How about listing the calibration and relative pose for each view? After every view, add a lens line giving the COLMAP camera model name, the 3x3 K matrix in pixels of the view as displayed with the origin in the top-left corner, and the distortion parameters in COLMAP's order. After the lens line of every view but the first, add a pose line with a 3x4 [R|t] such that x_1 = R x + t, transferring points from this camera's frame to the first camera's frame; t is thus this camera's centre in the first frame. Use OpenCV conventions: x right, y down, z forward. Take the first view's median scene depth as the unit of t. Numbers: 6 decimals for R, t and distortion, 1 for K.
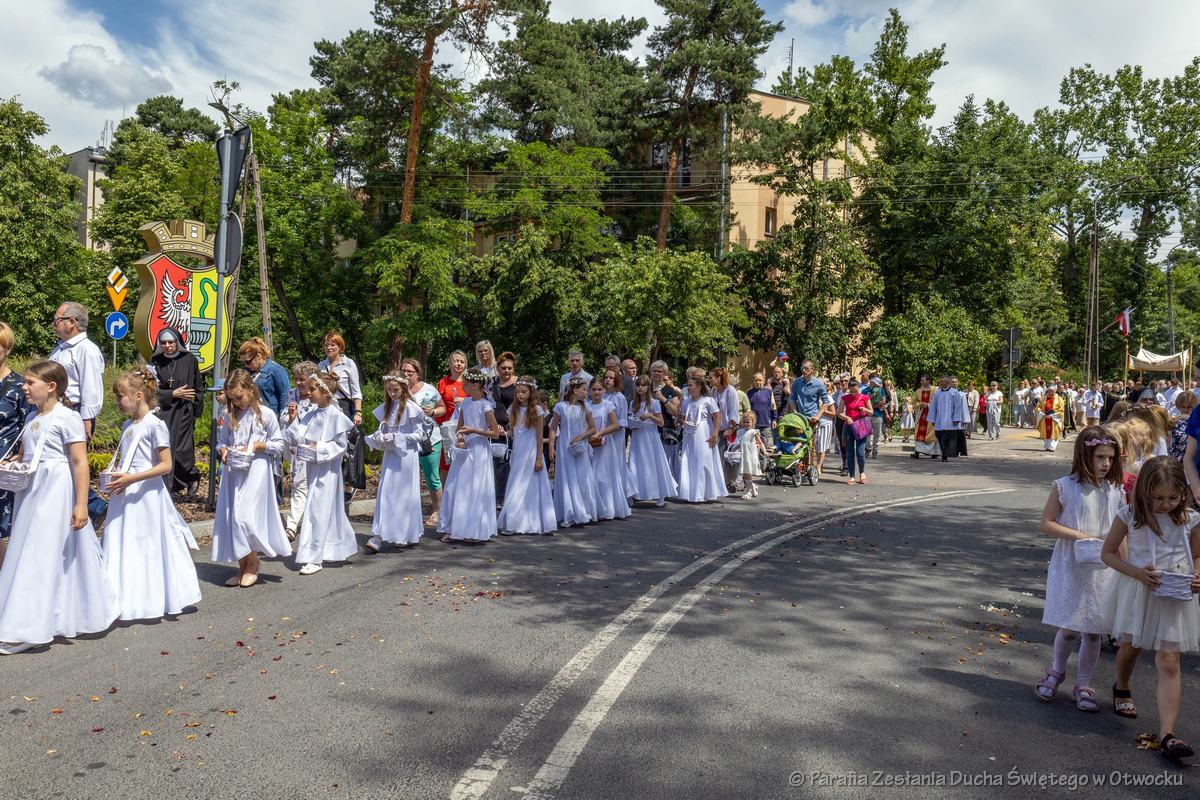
lens RADIAL K [[955.0, 0, 555.3], [0, 955.0, 383.9], [0, 0, 1]] dist [-0.021348, -0.006027]
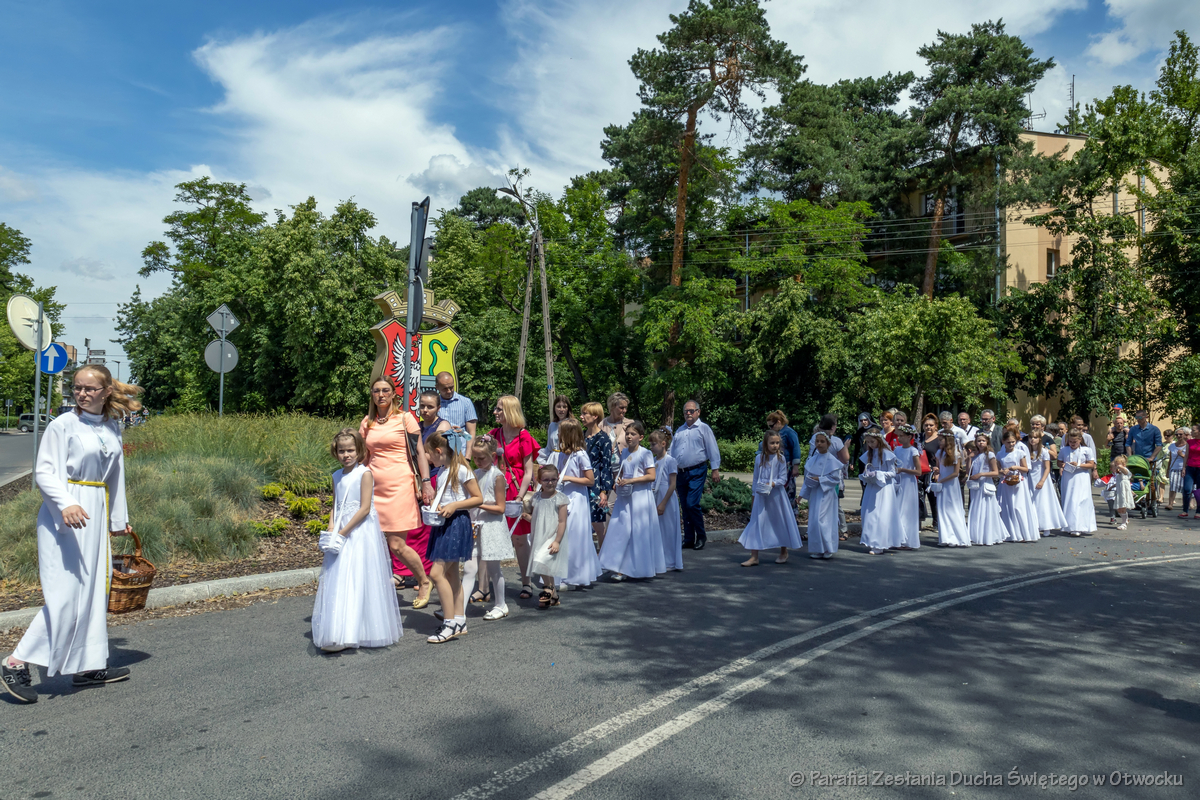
lens RADIAL K [[893.4, 0, 600.0], [0, 893.4, 400.0], [0, 0, 1]] dist [-0.057801, 0.025275]
pose [[0.959580, -0.020976, -0.280652, 0.039794], [0.009613, 0.999080, -0.041802, 0.001536], [0.281271, 0.037415, 0.958899, 0.024458]]
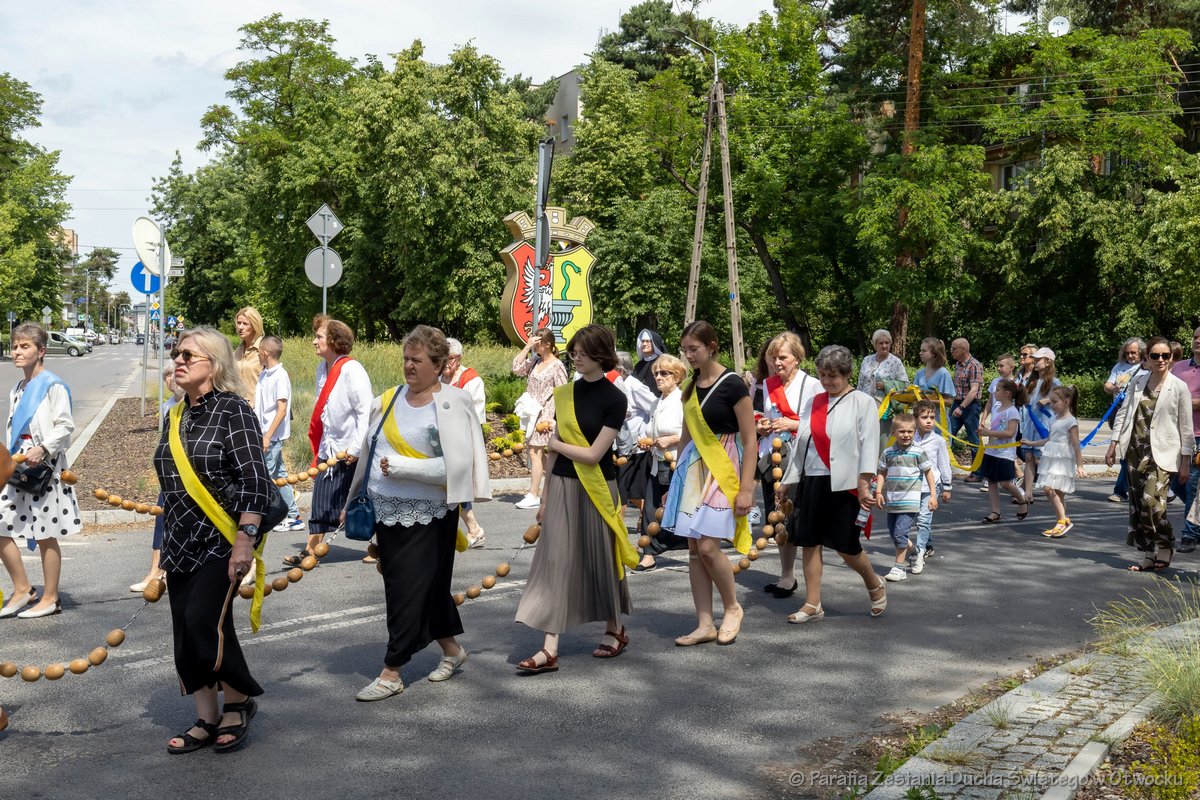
lens RADIAL K [[1413.4, 0, 582.9], [0, 1413.4, 399.0], [0, 0, 1]] dist [-0.019299, -0.007027]
pose [[0.888497, 0.003617, -0.458867, 0.133154], [0.008376, 0.999674, 0.024098, 0.000638], [0.458805, -0.025255, 0.888178, -0.135736]]
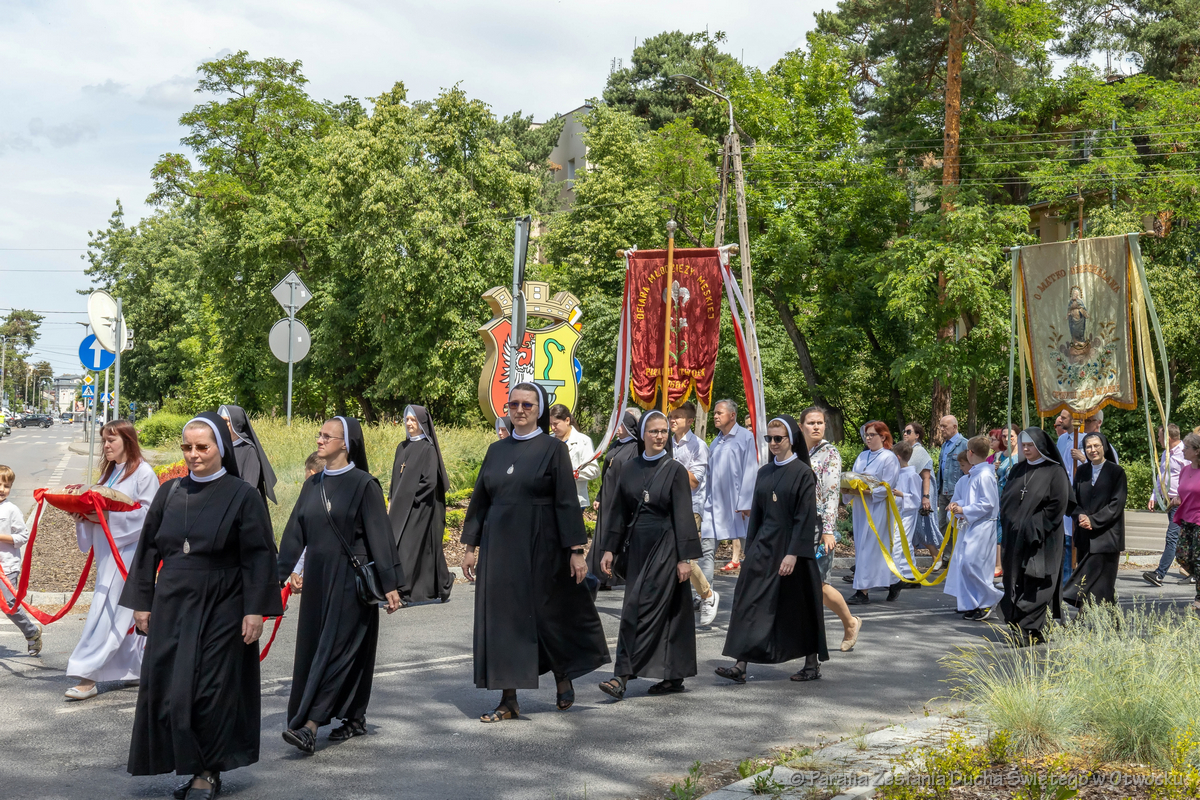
lens RADIAL K [[1721.3, 0, 595.3], [0, 1721.3, 317.9], [0, 0, 1]] dist [-0.016029, -0.016481]
pose [[0.887246, -0.042426, -0.459342, 0.183036], [0.007657, 0.996979, -0.077294, 0.001665], [0.461233, 0.065062, 0.884890, -0.204216]]
